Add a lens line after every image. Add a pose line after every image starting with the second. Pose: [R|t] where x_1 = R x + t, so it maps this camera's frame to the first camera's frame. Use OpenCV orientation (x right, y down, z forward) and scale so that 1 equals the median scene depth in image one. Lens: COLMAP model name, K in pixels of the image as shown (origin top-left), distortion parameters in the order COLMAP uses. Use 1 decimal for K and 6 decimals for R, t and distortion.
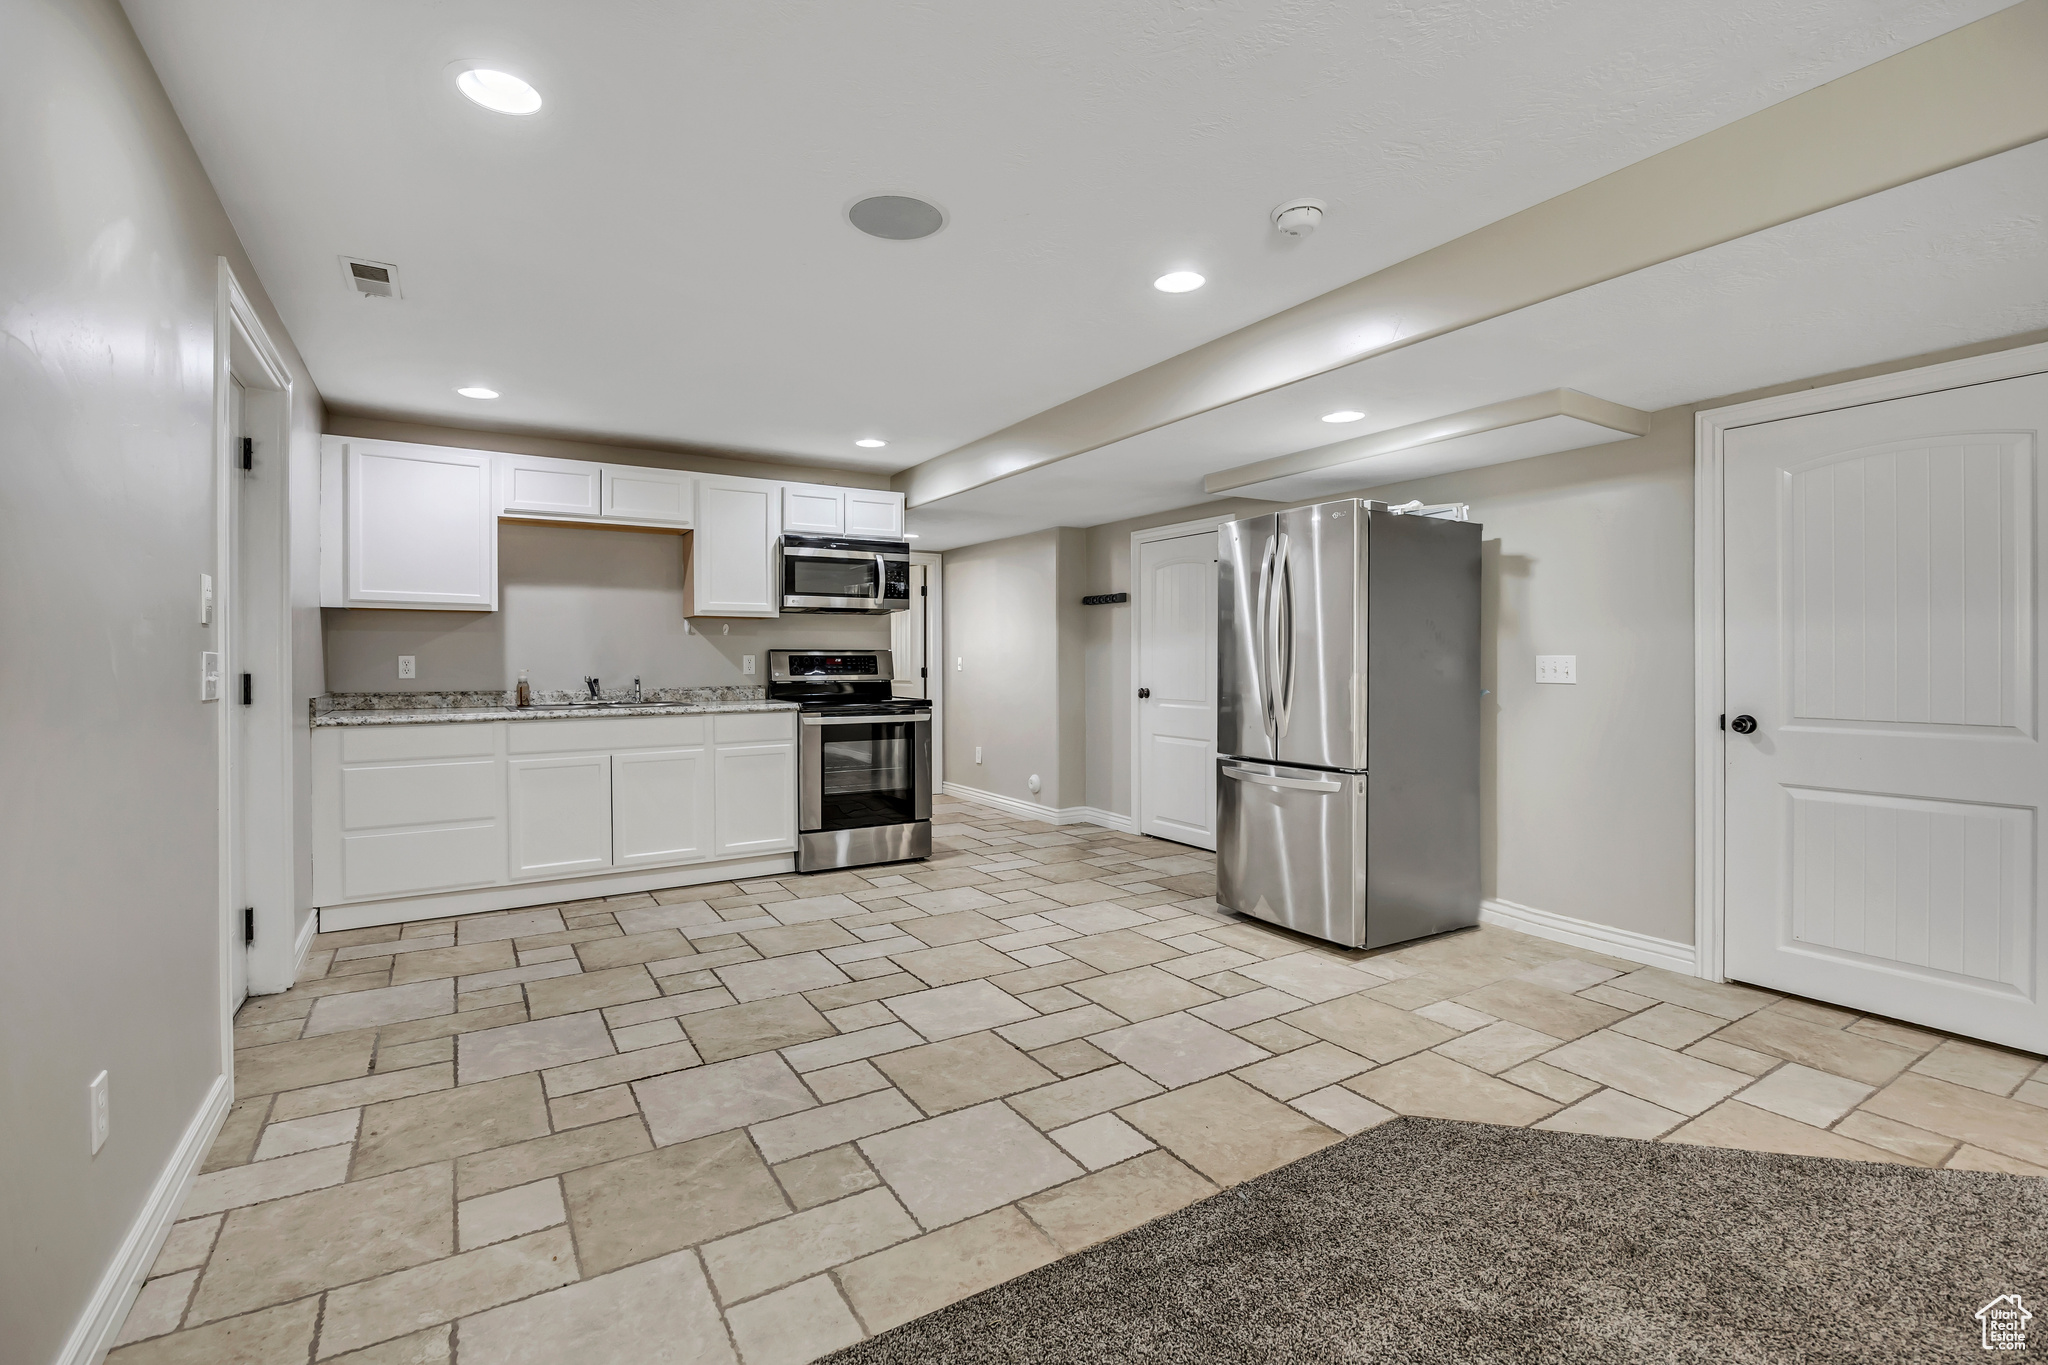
lens RADIAL K [[891.0, 0, 1011.0], [0, 891.0, 662.0], [0, 0, 1]] dist [-0.017249, 0.000999]
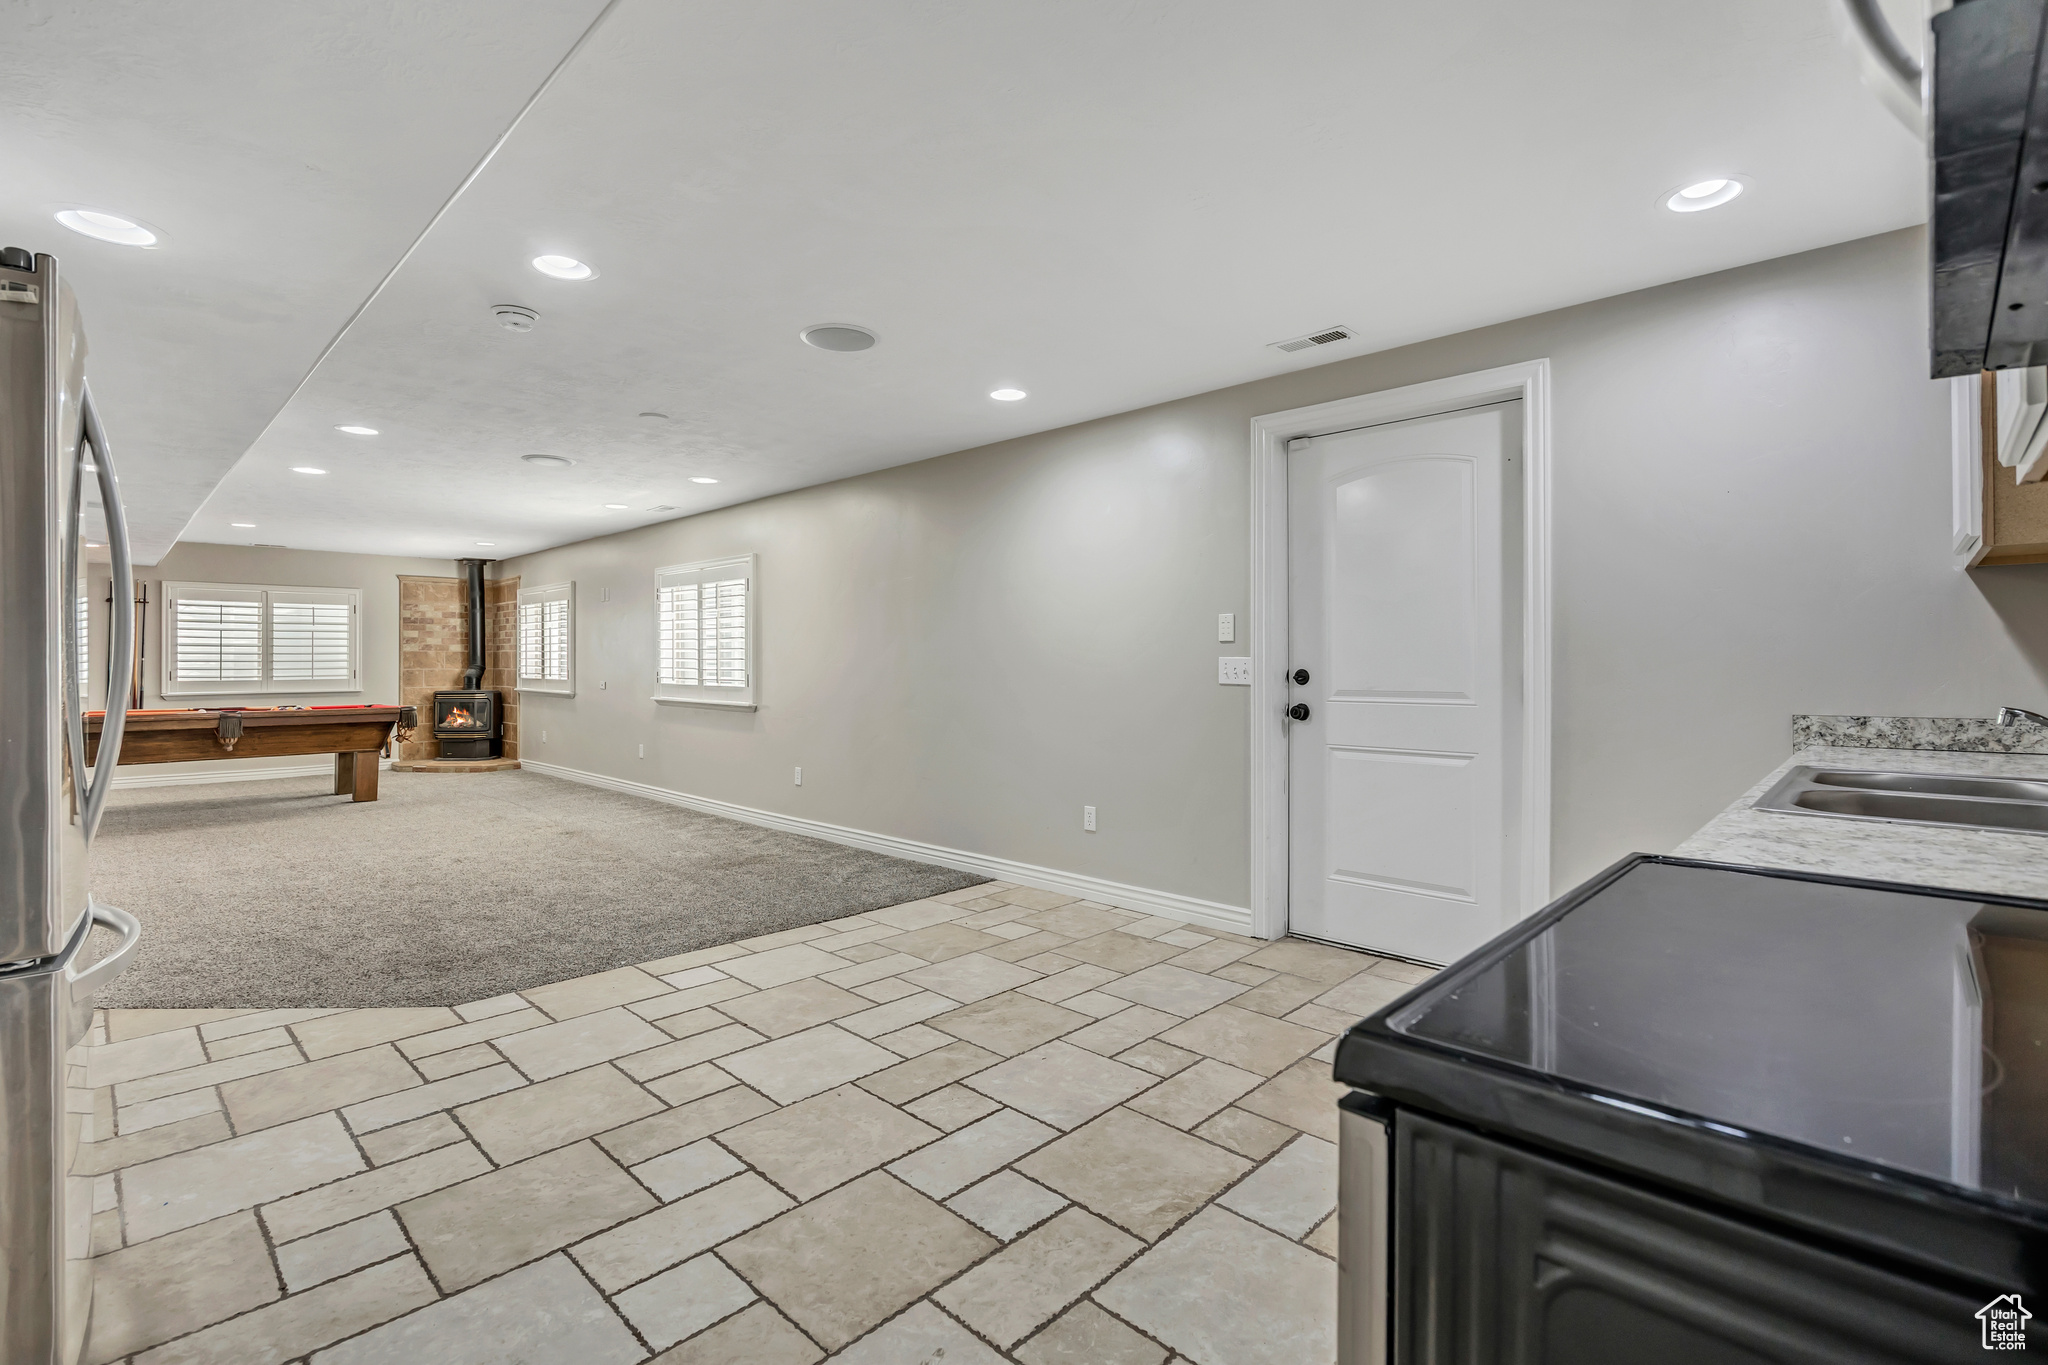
lens RADIAL K [[891.0, 0, 1012.5], [0, 891.0, 656.8], [0, 0, 1]] dist [-0.017249, 0.000999]
pose [[-0.968698, 0.001233, -0.248241, -0.034085], [0.002268, 0.999990, -0.003884, -0.001768], [0.248234, -0.004326, -0.968691, 1.768733]]
